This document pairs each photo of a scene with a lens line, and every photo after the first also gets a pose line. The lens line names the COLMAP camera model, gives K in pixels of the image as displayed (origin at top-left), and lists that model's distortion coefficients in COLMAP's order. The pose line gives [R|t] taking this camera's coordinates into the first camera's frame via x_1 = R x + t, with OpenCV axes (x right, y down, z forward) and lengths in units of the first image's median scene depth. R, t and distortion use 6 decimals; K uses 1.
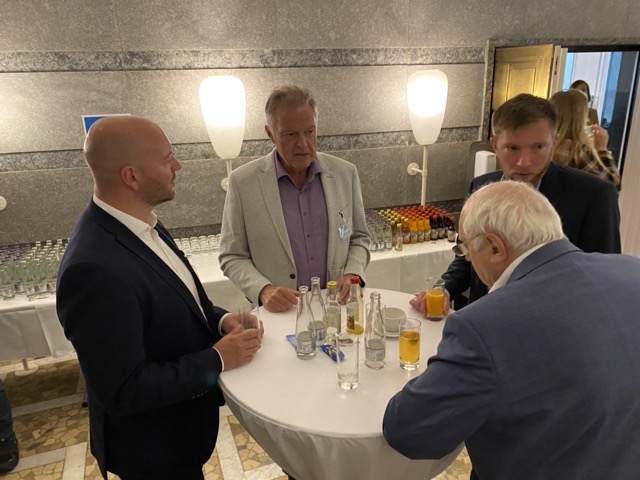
lens RADIAL K [[482.7, 0, 320.0], [0, 482.7, 240.0], [0, 0, 1]] dist [0.006609, -0.004628]
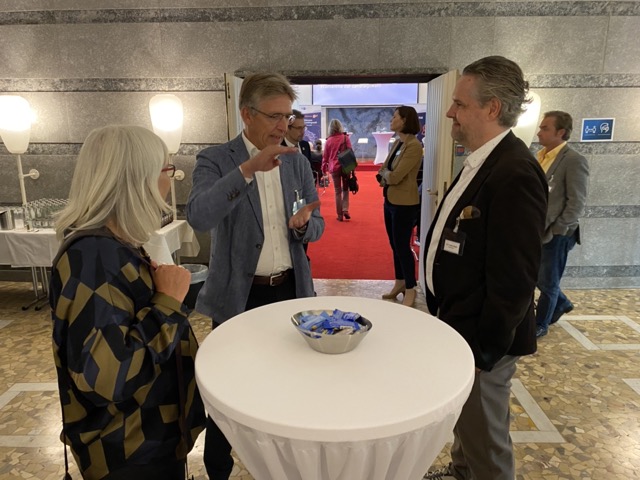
lens RADIAL K [[482.7, 0, 320.0], [0, 482.7, 240.0], [0, 0, 1]] dist [0.006609, -0.004628]
pose [[0.927492, 0.122444, -0.353221, 1.075507], [-0.139988, 0.989851, -0.024451, -0.006979], [0.346642, 0.072125, 0.935220, -0.004158]]
